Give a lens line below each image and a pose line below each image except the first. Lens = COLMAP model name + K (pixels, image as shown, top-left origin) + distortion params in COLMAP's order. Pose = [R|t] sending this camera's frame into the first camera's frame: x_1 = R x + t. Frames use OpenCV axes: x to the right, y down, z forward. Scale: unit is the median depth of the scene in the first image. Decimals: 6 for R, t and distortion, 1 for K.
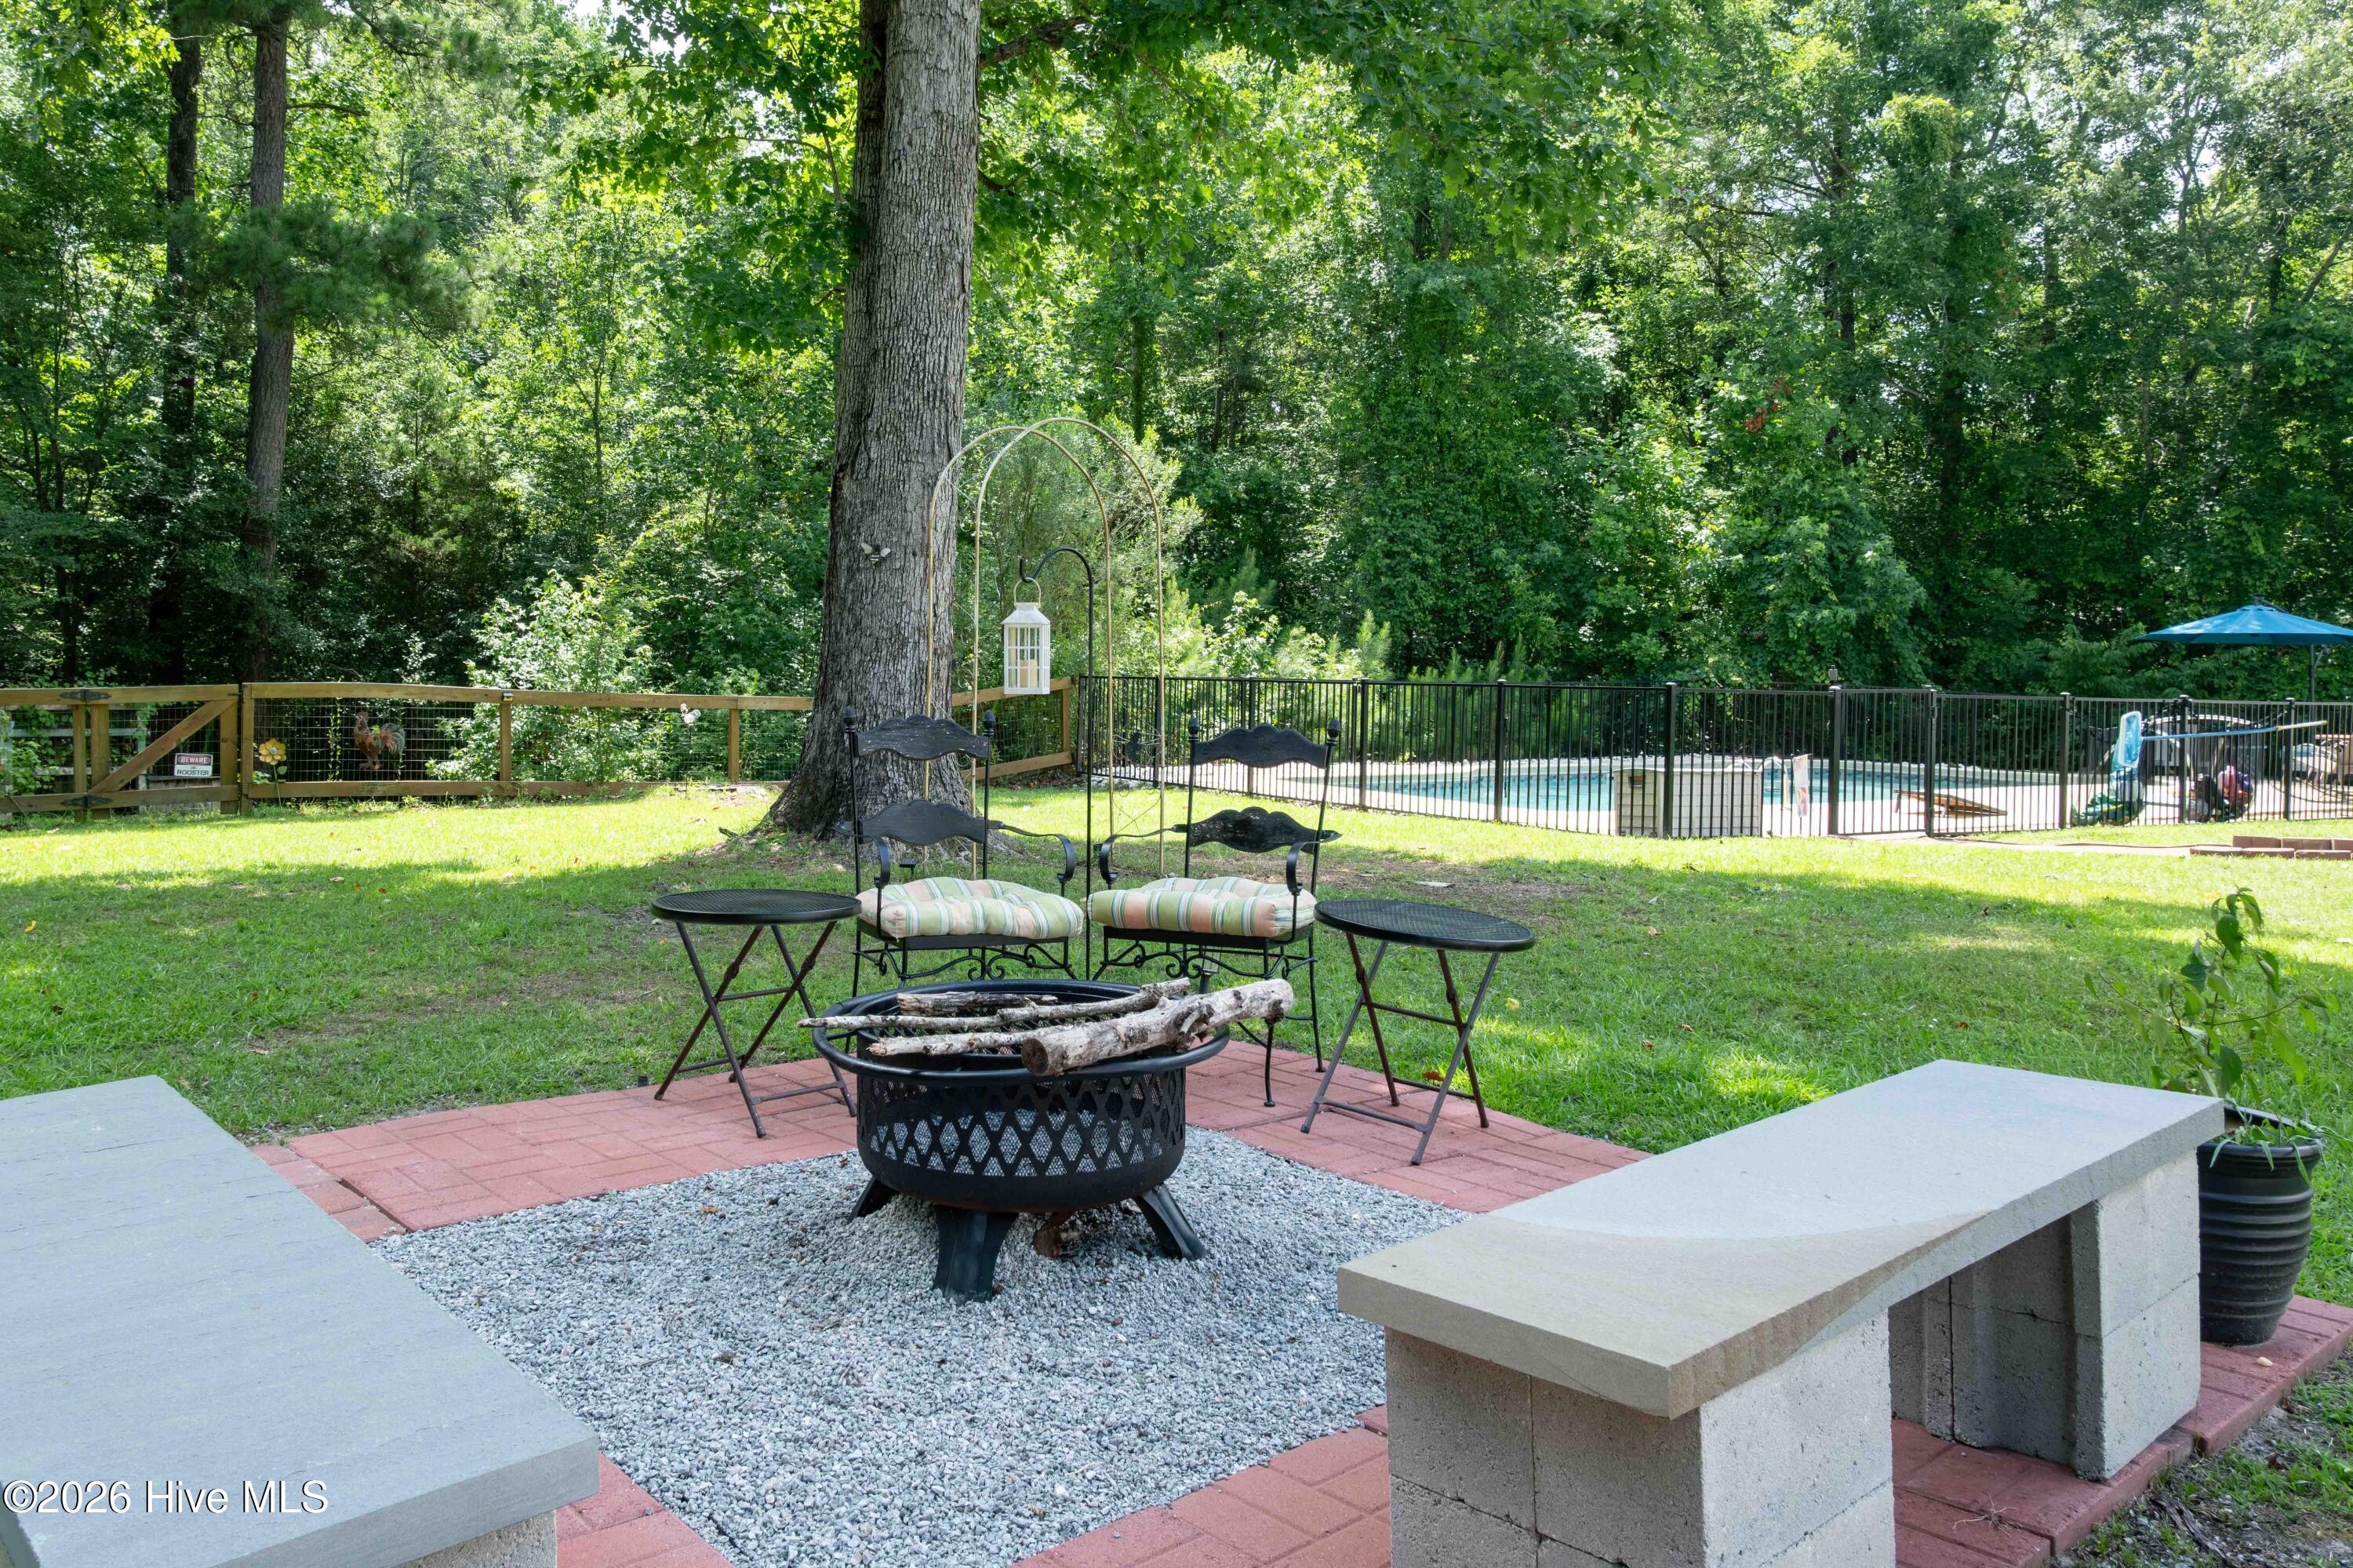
lens RADIAL K [[1751.4, 0, 1039.1], [0, 1751.4, 715.9], [0, 0, 1]] dist [0.005397, -0.016991]
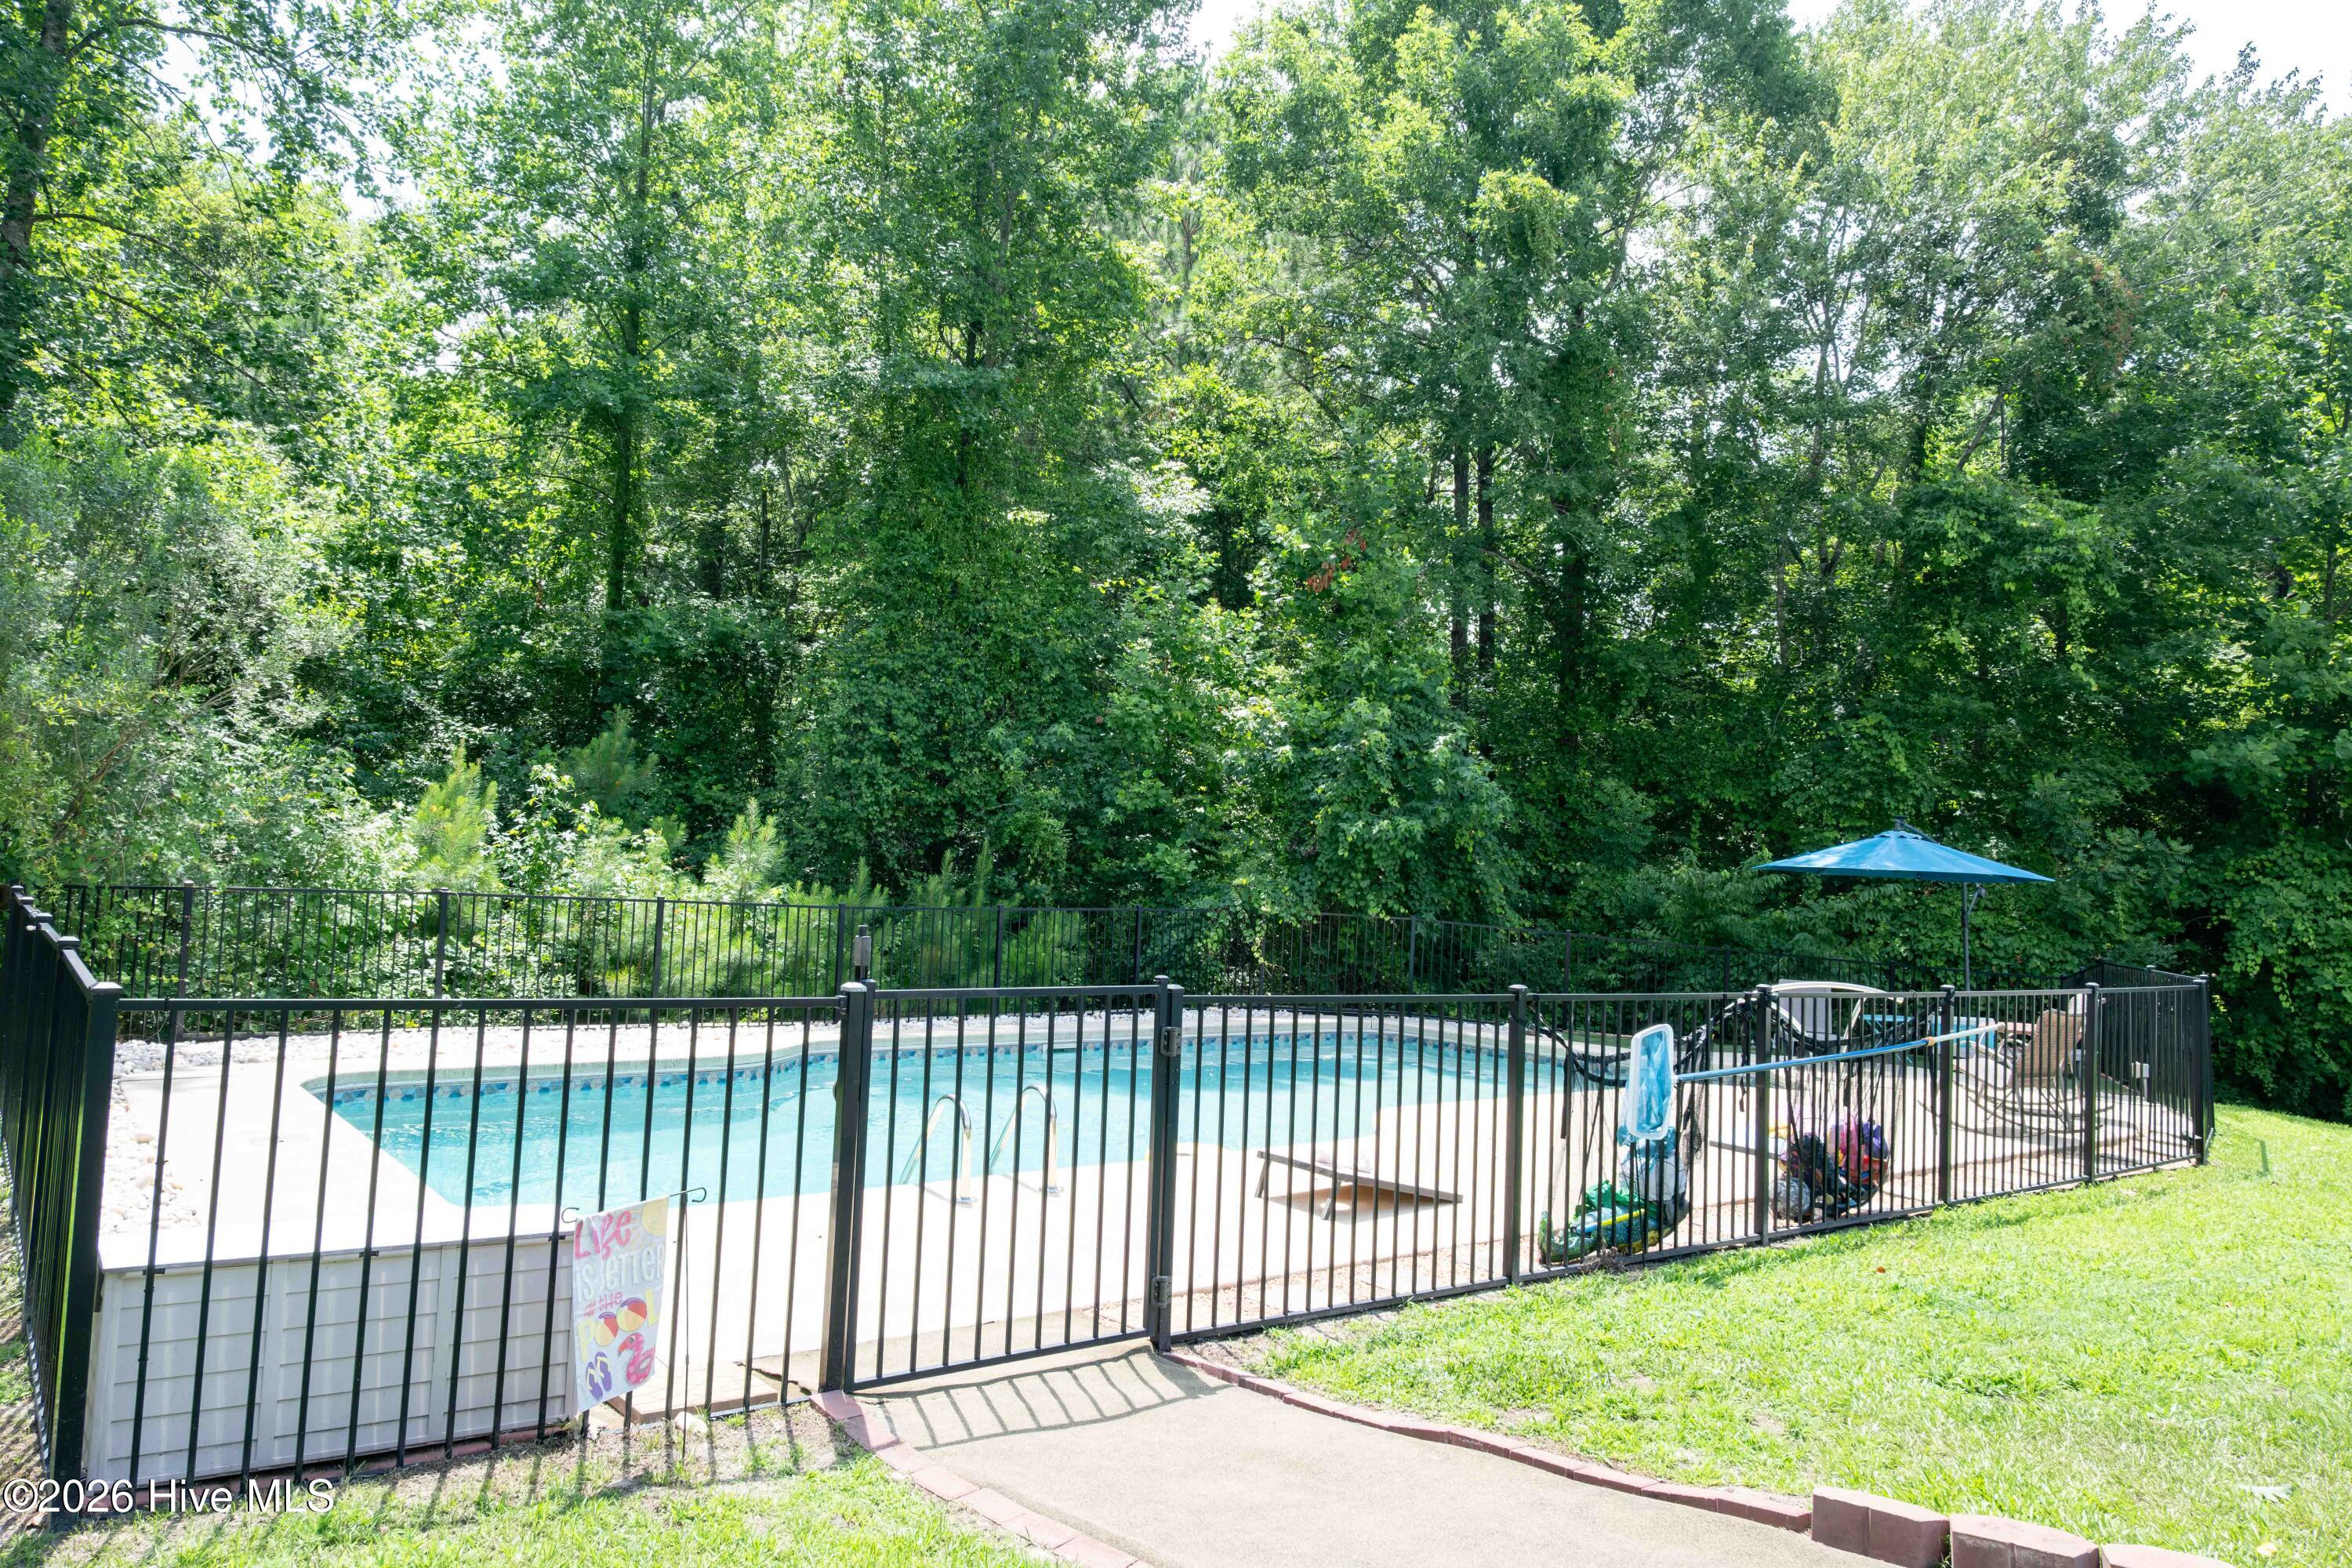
lens RADIAL K [[1626.5, 0, 1176.0], [0, 1626.5, 784.0], [0, 0, 1]] dist [0.045978, -0.000695]
pose [[0.981842, 0.037493, 0.185958, 0.220377], [-0.022613, 0.996416, -0.081504, -0.015967], [-0.188348, 0.075819, 0.979171, 0.311213]]
